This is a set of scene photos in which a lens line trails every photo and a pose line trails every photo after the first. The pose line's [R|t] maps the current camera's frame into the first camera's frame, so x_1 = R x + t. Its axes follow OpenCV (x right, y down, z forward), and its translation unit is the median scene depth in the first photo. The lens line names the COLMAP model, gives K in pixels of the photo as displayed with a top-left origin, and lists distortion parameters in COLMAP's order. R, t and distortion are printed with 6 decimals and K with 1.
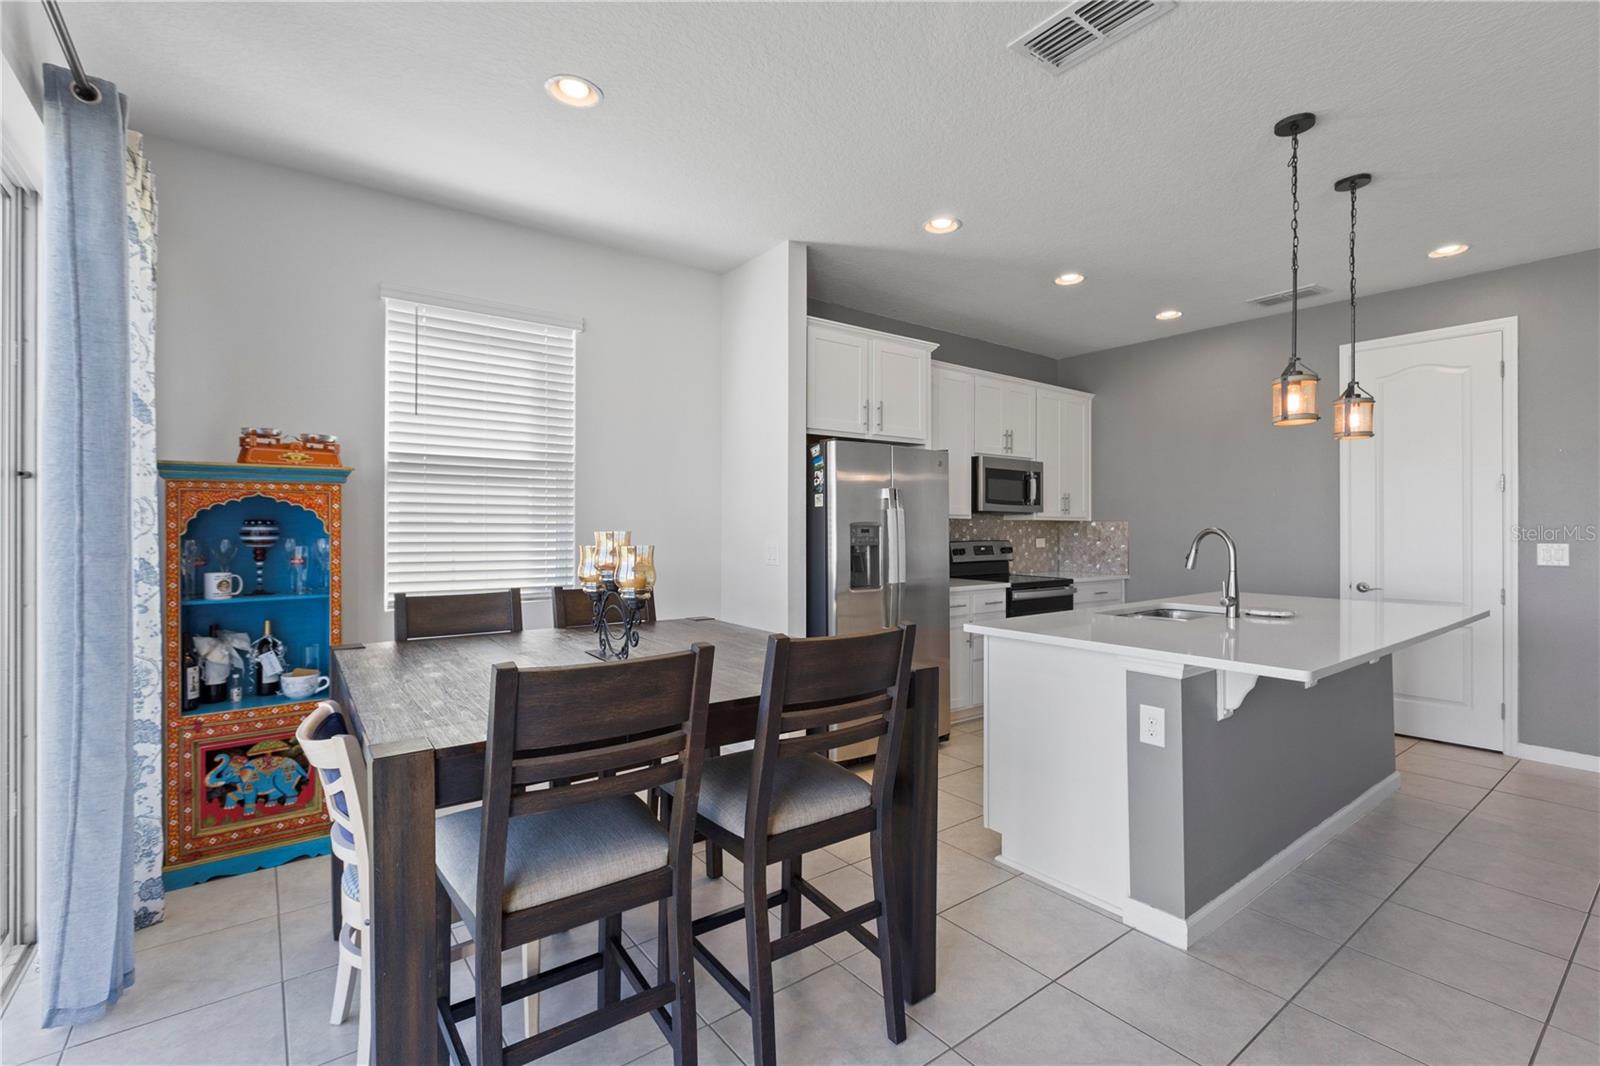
lens RADIAL K [[713.5, 0, 797.9], [0, 713.5, 522.0], [0, 0, 1]] dist [-0.000771, -0.000615]
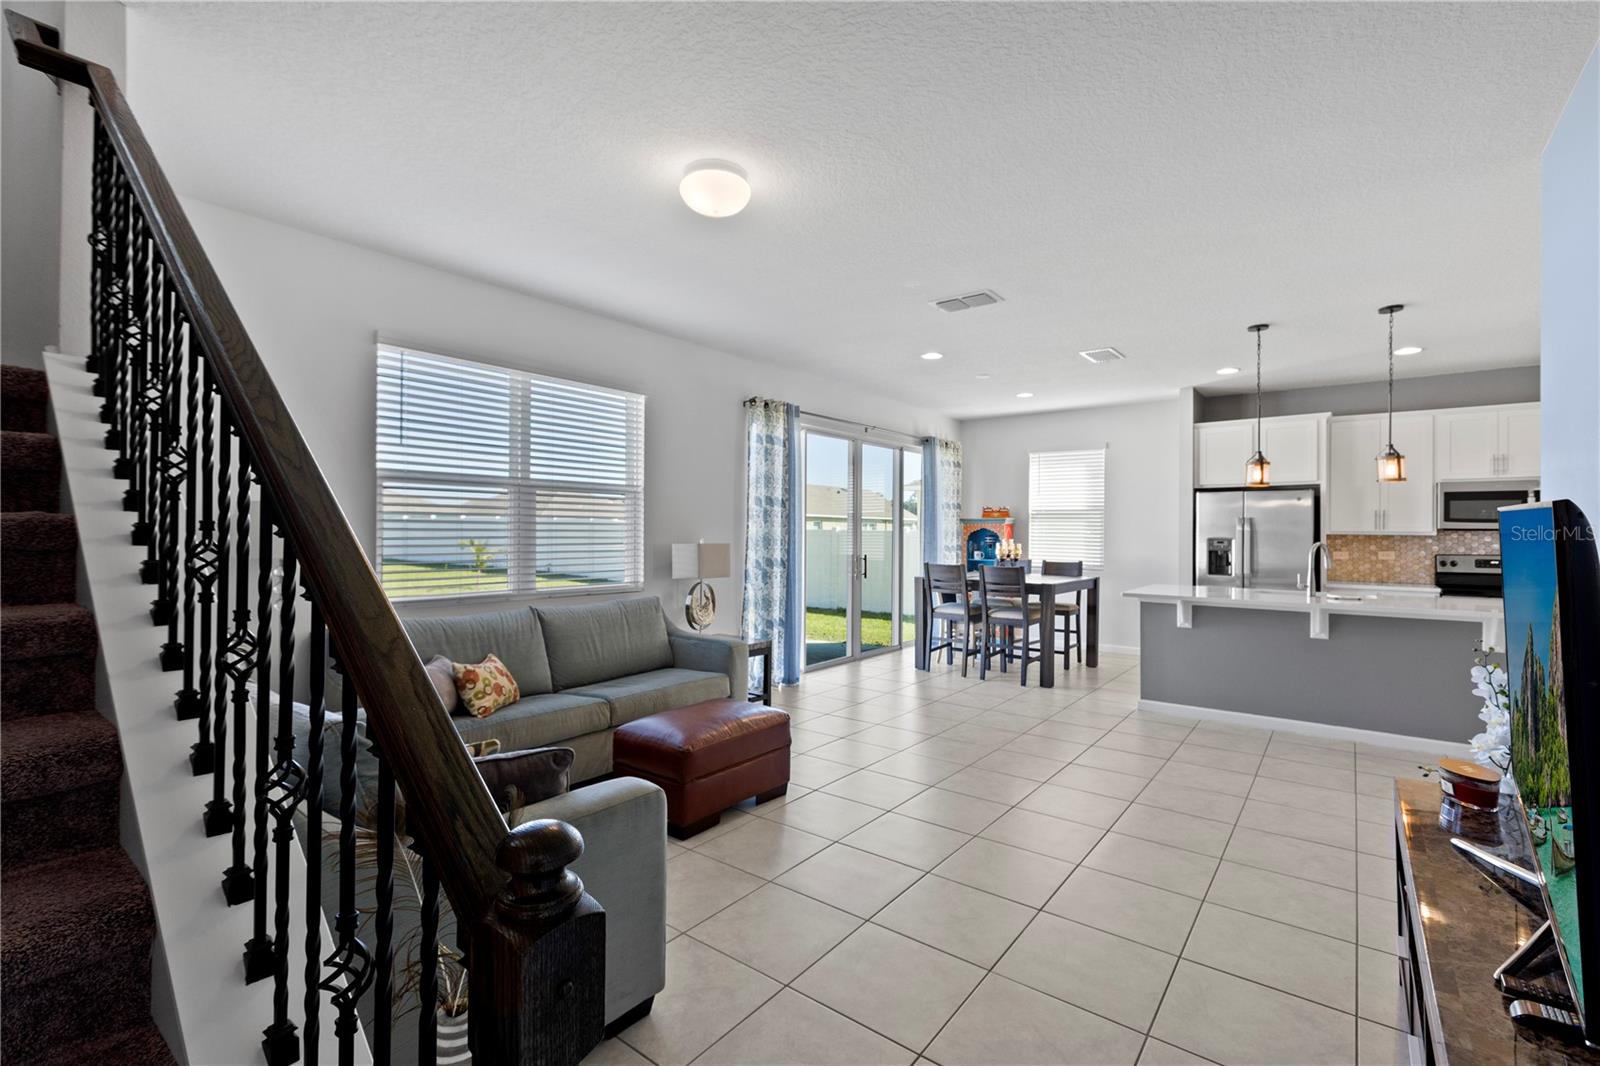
lens RADIAL K [[713.3, 0, 800.2], [0, 713.3, 526.3], [0, 0, 1]] dist [-0.001276, -0.000133]
pose [[0.259769, -0.008677, -0.965632, 1.415930], [-0.002073, 0.999952, -0.009543, -0.007047], [0.965669, 0.004481, 0.259739, -0.427723]]
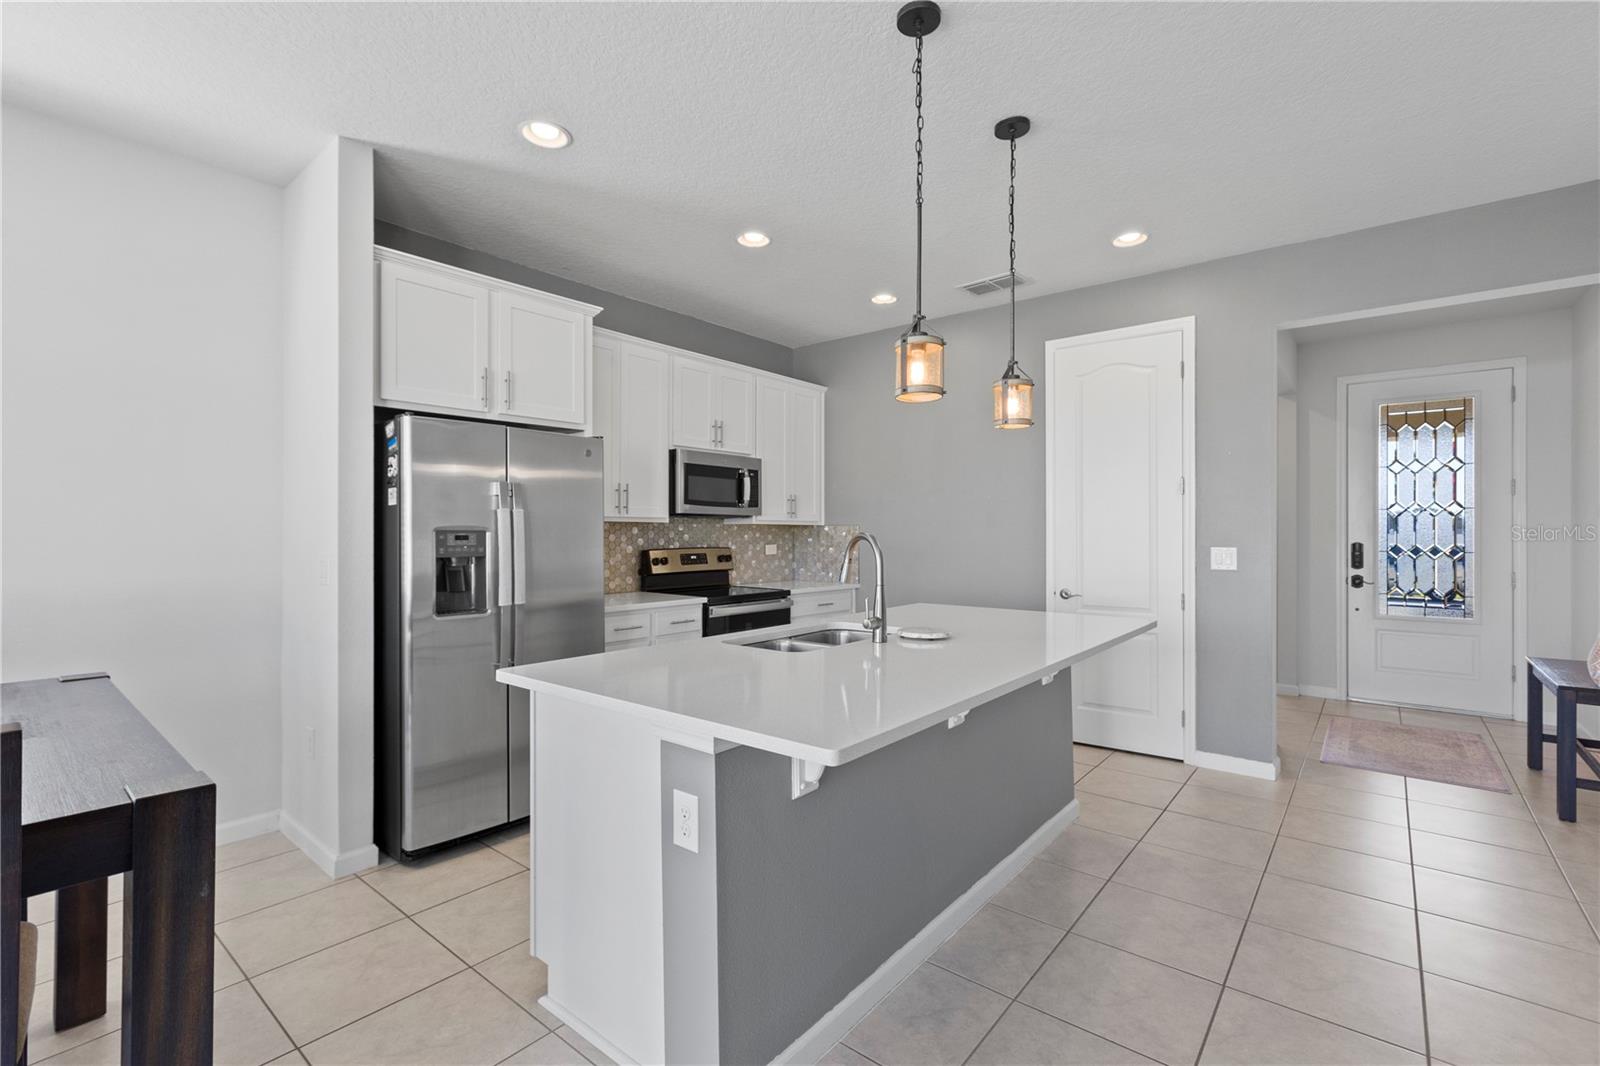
lens RADIAL K [[713.3, 0, 800.2], [0, 713.3, 526.3], [0, 0, 1]] dist [-0.001276, -0.000133]
pose [[0.971722, -0.001132, 0.236127, 0.244650], [0.001576, 0.999997, -0.001693, 0.002130], [-0.236124, 0.002017, 0.971721, 0.170466]]
